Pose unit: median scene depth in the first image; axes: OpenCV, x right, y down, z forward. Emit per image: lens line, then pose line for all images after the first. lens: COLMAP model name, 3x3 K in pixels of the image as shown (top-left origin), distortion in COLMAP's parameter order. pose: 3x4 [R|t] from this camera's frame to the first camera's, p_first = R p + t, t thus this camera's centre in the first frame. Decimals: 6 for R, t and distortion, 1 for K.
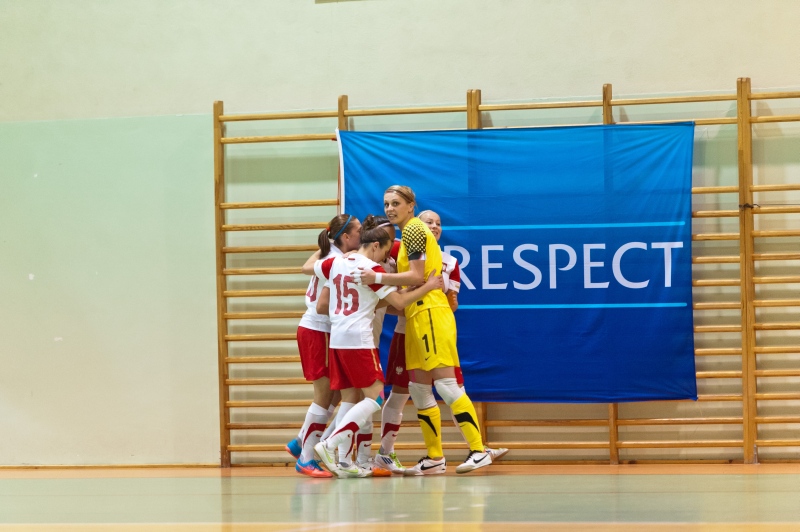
lens RADIAL K [[3904.5, 0, 399.8], [0, 3904.5, 266.7], [0, 0, 1]] dist [-0.000343, 0.000000]
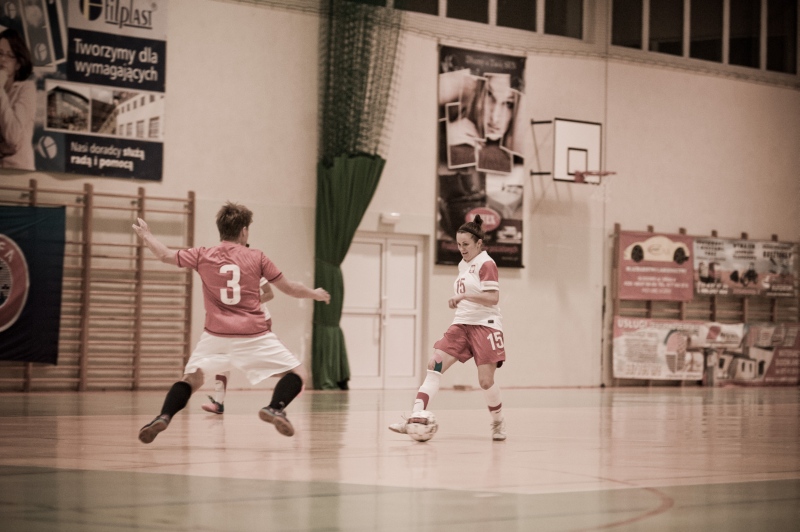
lens RADIAL K [[2961.3, 0, 400.0], [0, 2961.3, 265.8], [0, 0, 1]] dist [-0.040047, 0.000000]
pose [[0.295443, 0.047091, 0.954199, -0.881569], [-0.046439, 0.998312, -0.034889, 0.023979], [-0.954231, -0.034004, 0.297131, 0.321675]]
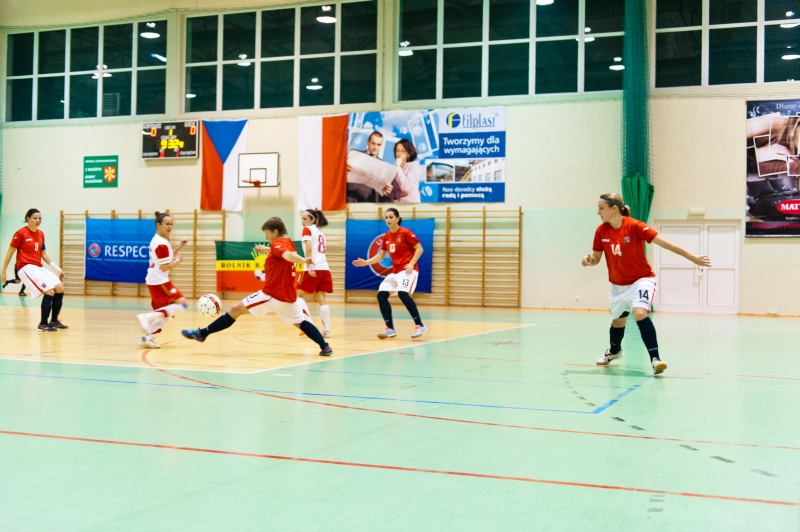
lens RADIAL K [[1036.1, 0, 397.3], [0, 1036.1, 267.6], [0, 0, 1]] dist [-0.005114, 0.000000]
pose [[0.998479, 0.035871, -0.041869, 0.387642], [-0.035243, 0.999257, 0.015632, -0.010529], [0.042399, -0.014133, 0.999001, -0.136617]]
